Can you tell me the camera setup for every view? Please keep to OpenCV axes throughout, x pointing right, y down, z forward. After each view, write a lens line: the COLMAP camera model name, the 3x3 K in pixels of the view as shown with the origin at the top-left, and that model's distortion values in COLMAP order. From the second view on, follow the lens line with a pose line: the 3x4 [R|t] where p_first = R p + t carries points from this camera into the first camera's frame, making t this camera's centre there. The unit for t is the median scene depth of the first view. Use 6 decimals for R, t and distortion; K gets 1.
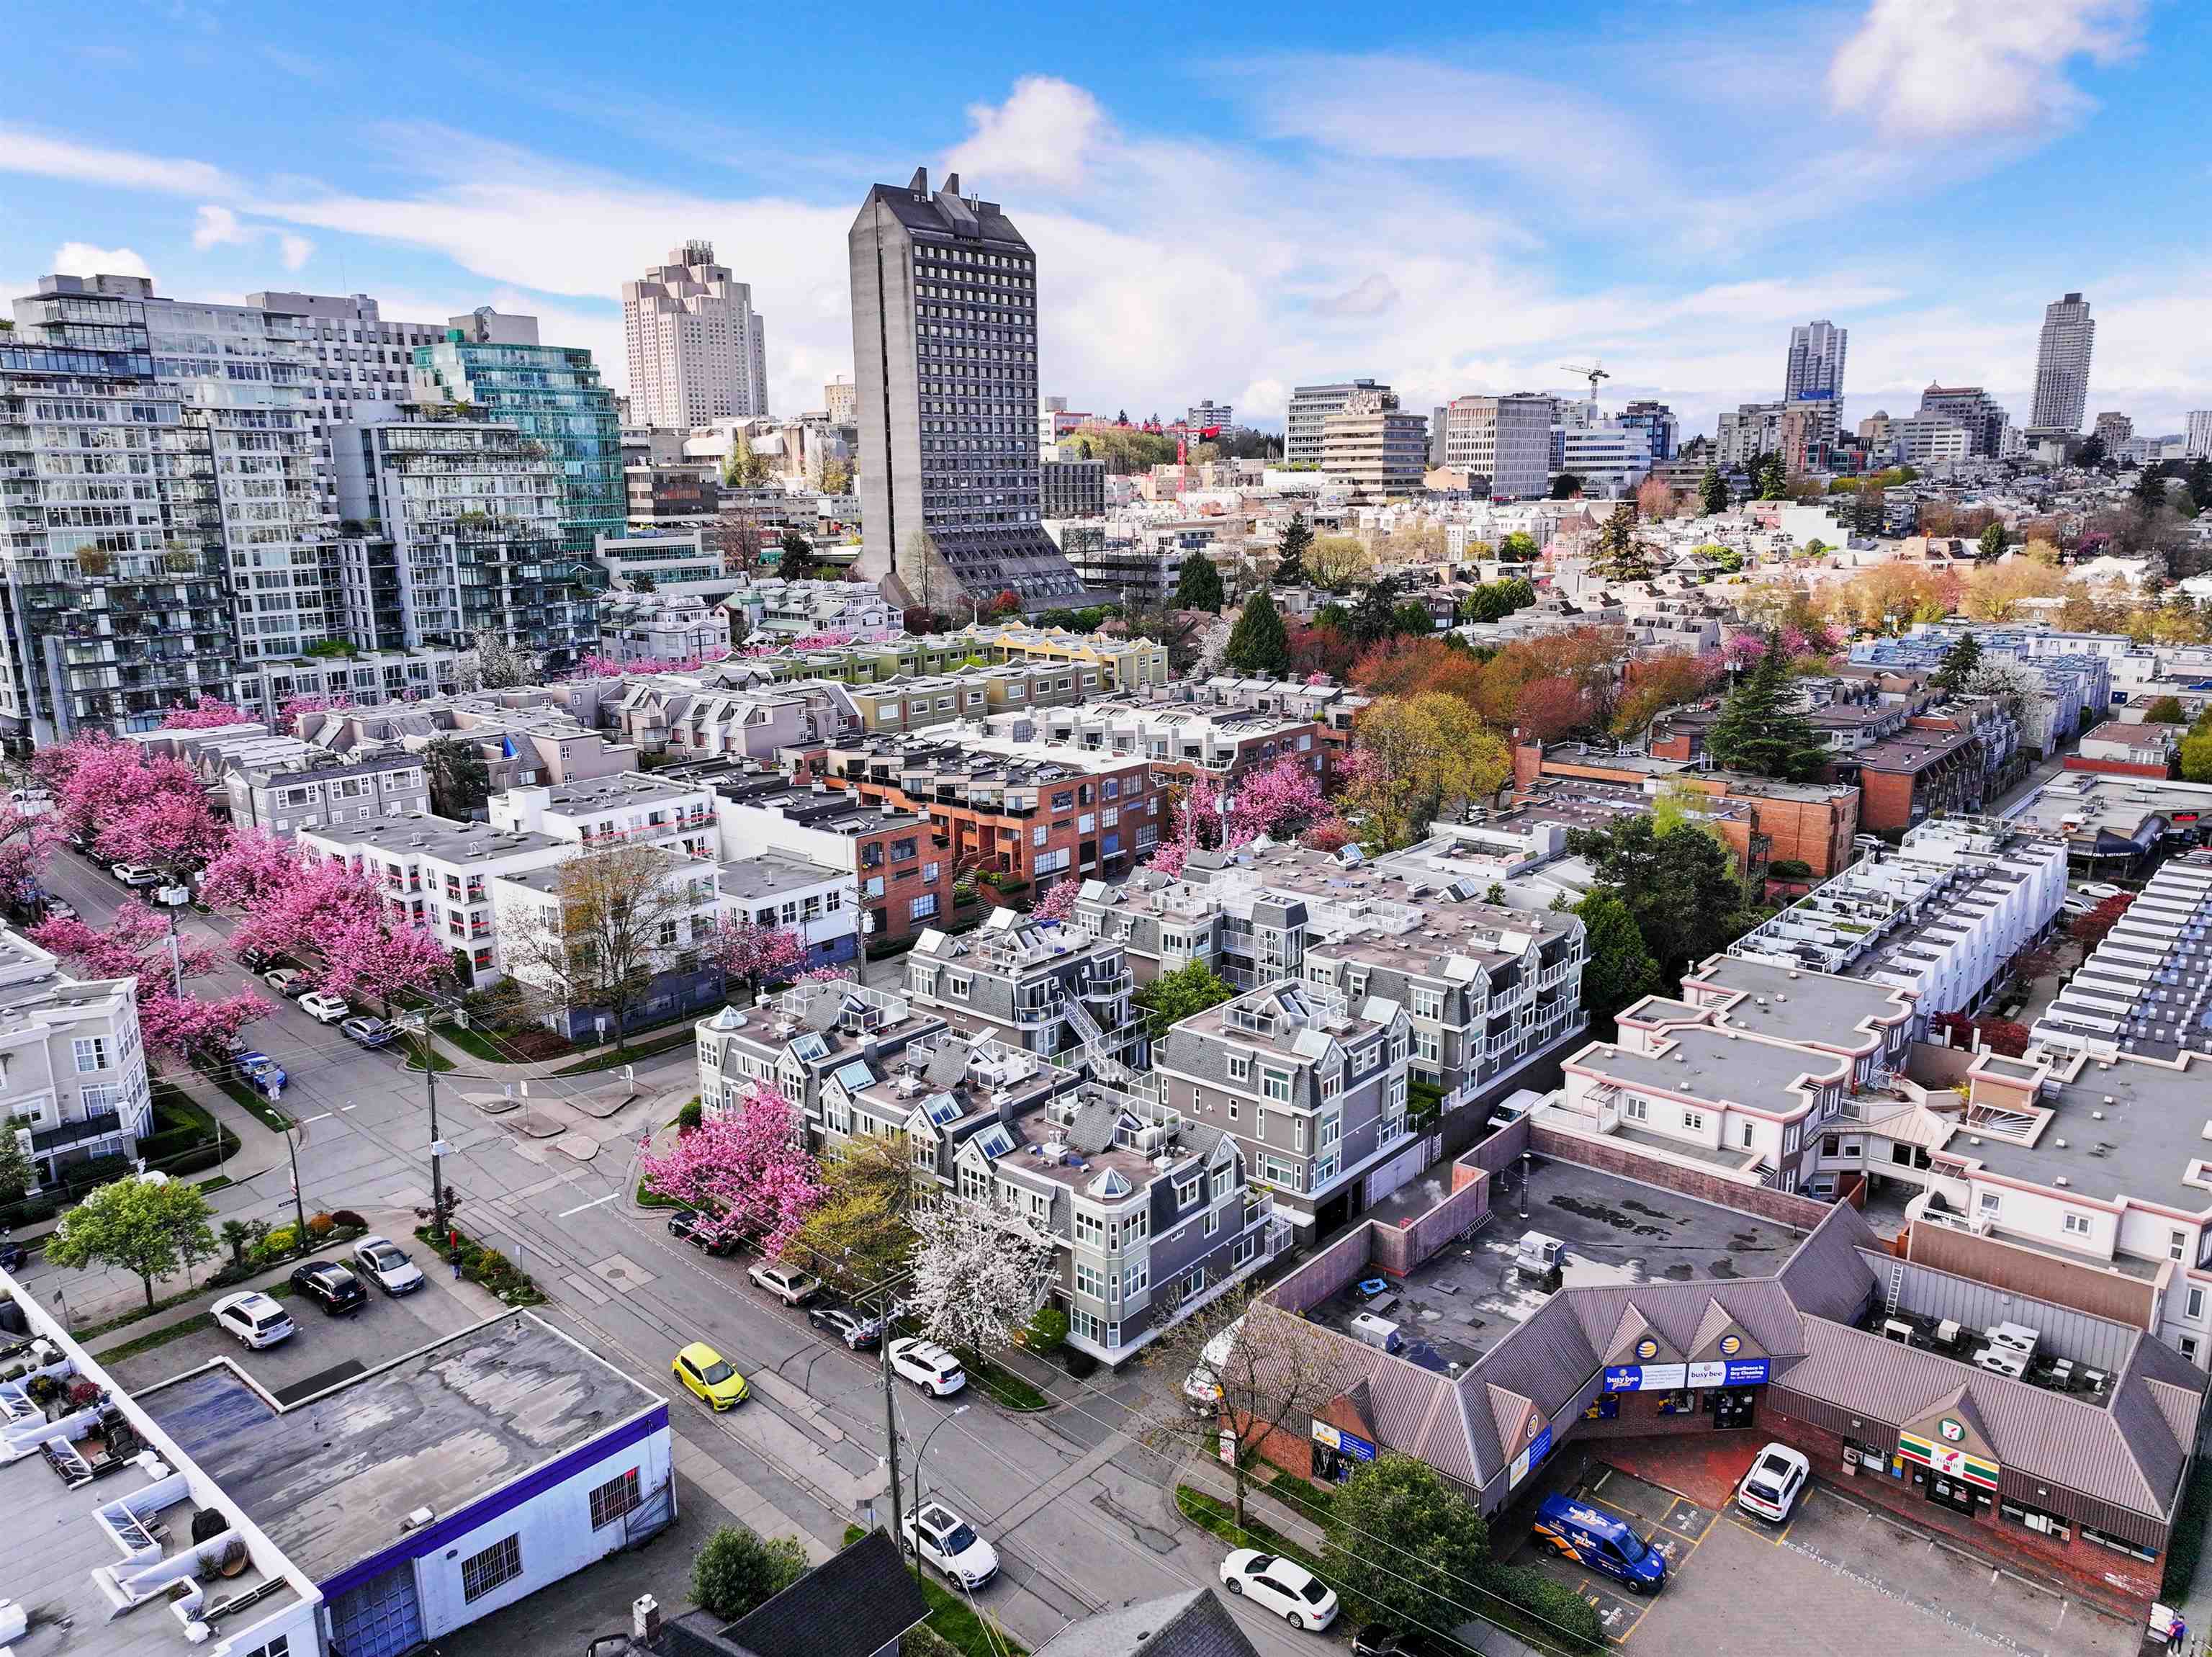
lens RADIAL K [[1556.5, 0, 1106.0], [0, 1556.5, 828.5], [0, 0, 1]] dist [-0.002921, 0.002298]
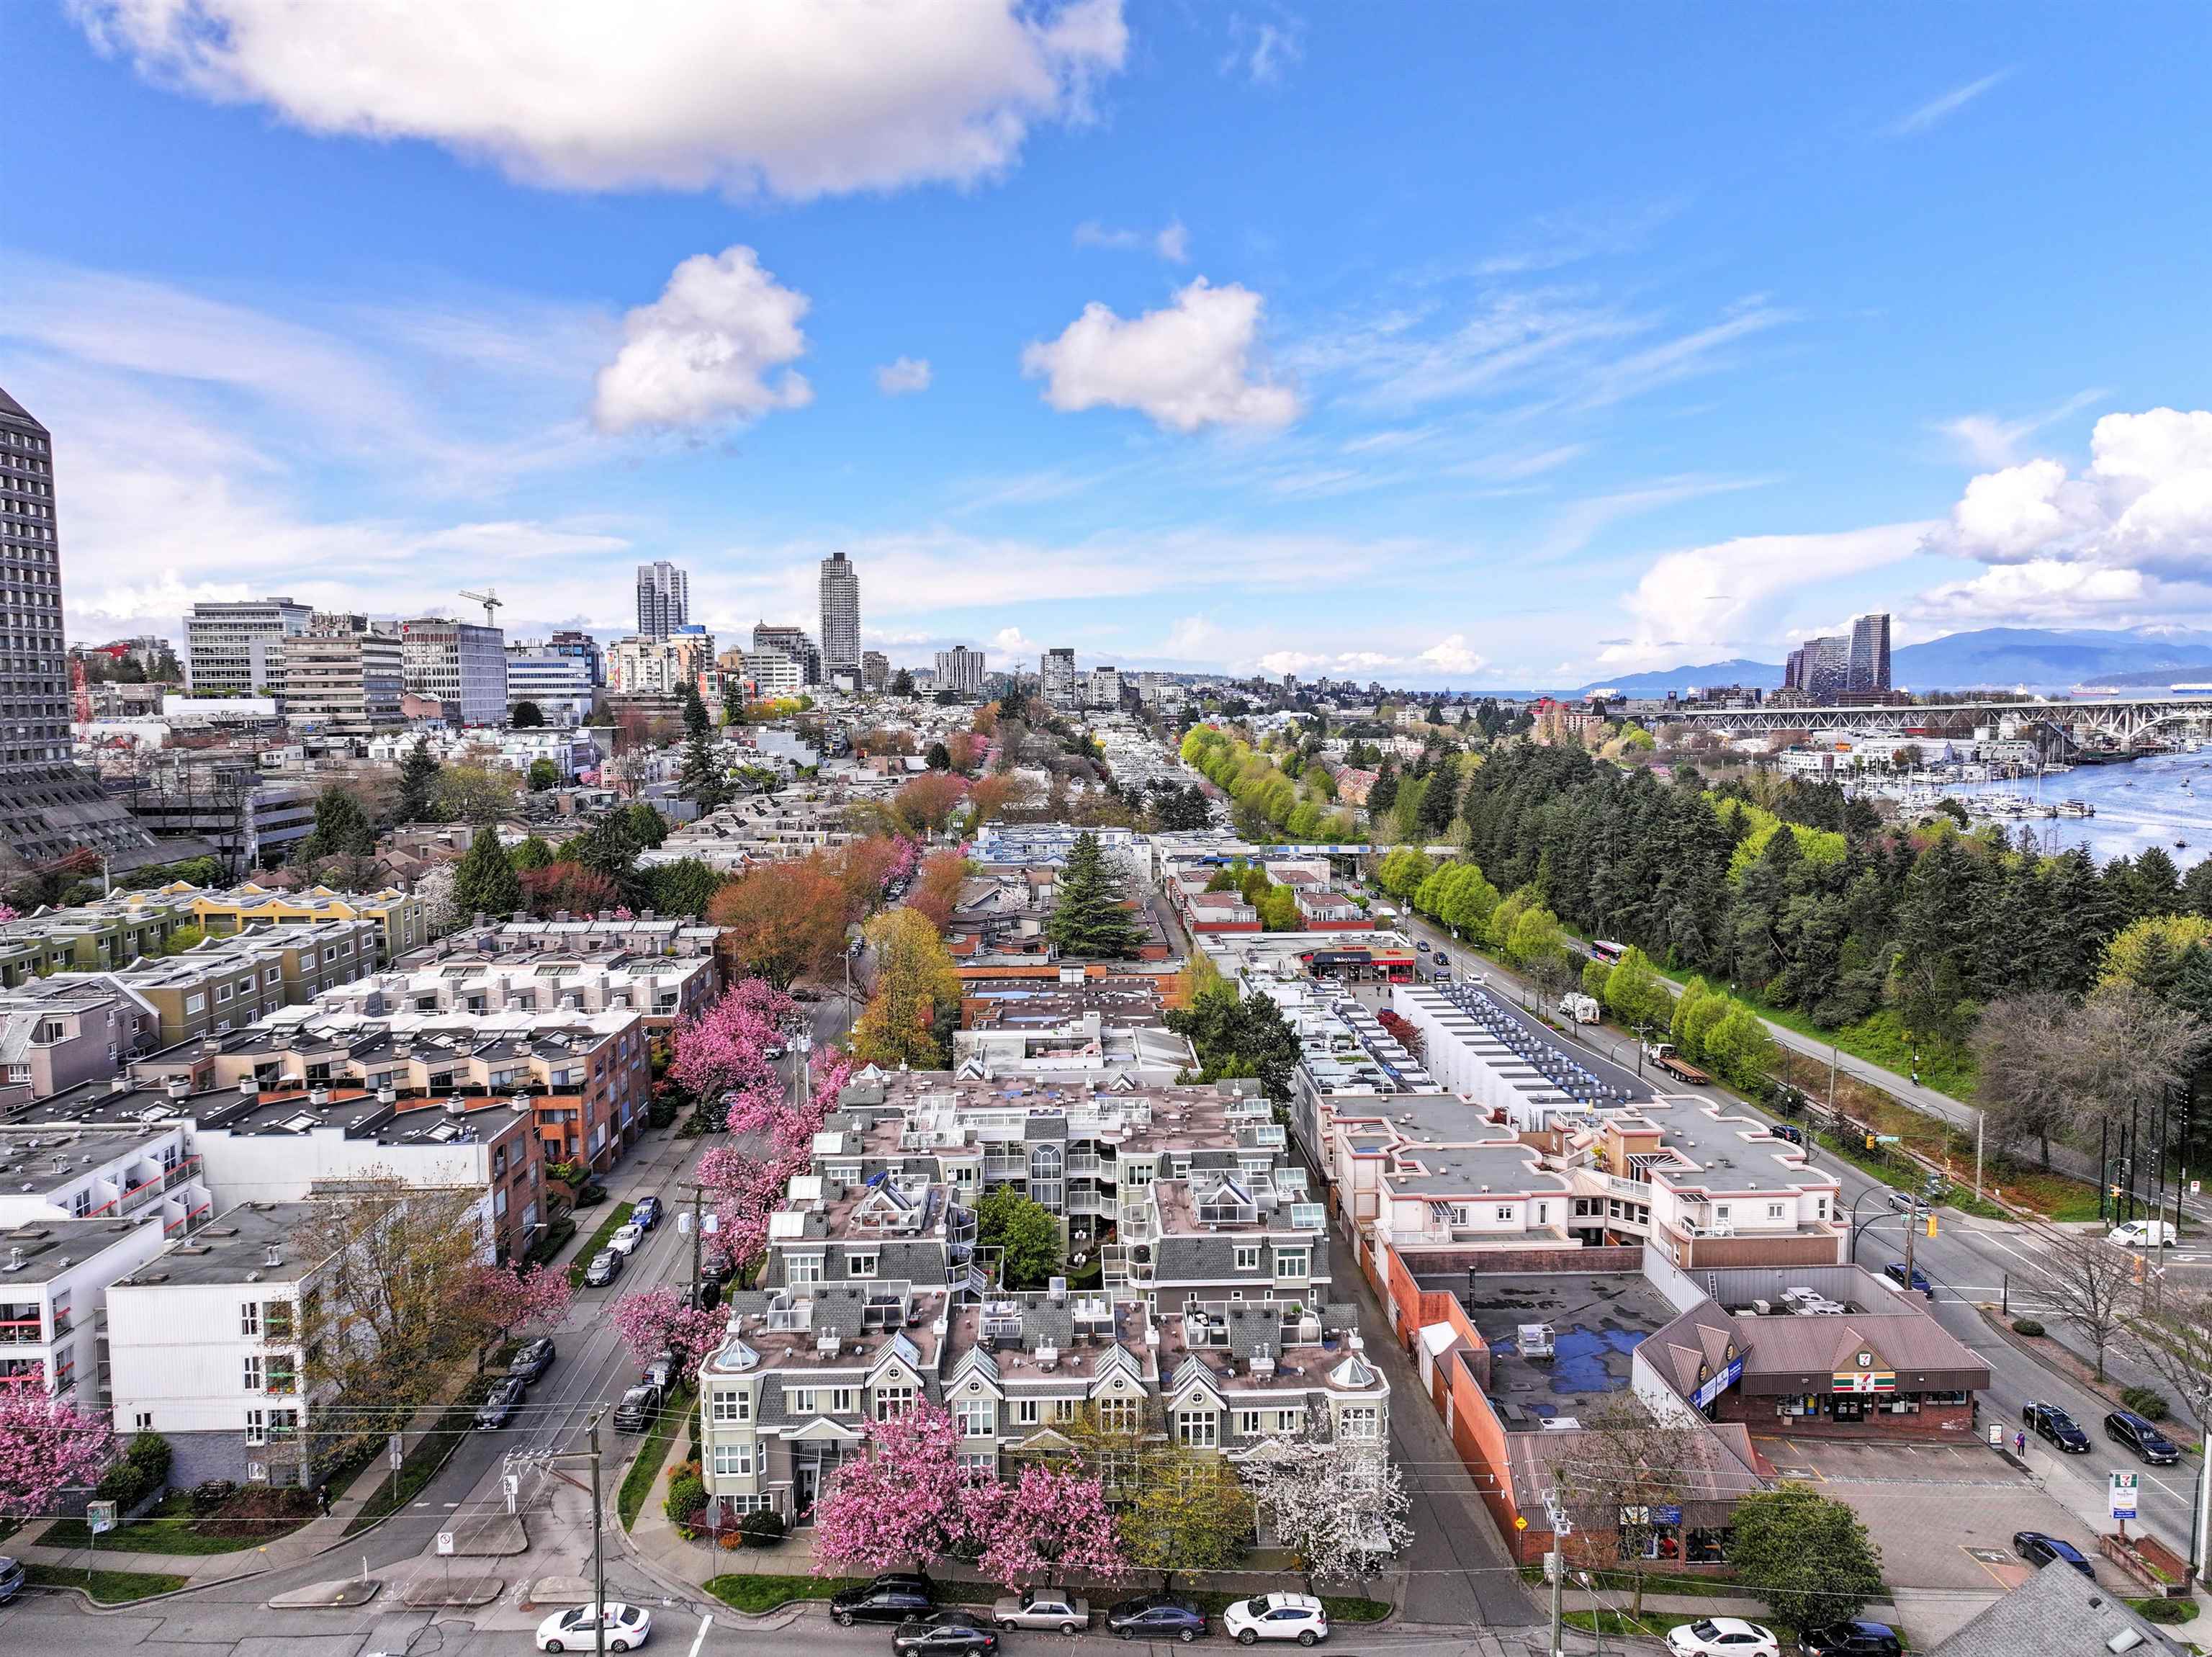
lens RADIAL K [[1588.2, 0, 1106.0], [0, 1588.2, 828.5], [0, 0, 1]] dist [0.001008, -0.000187]
pose [[0.736565, -0.053513, 0.674246, -0.302382], [0.149792, 0.985017, -0.085460, -0.023174], [-0.659571, 0.163944, 0.733545, 0.102840]]
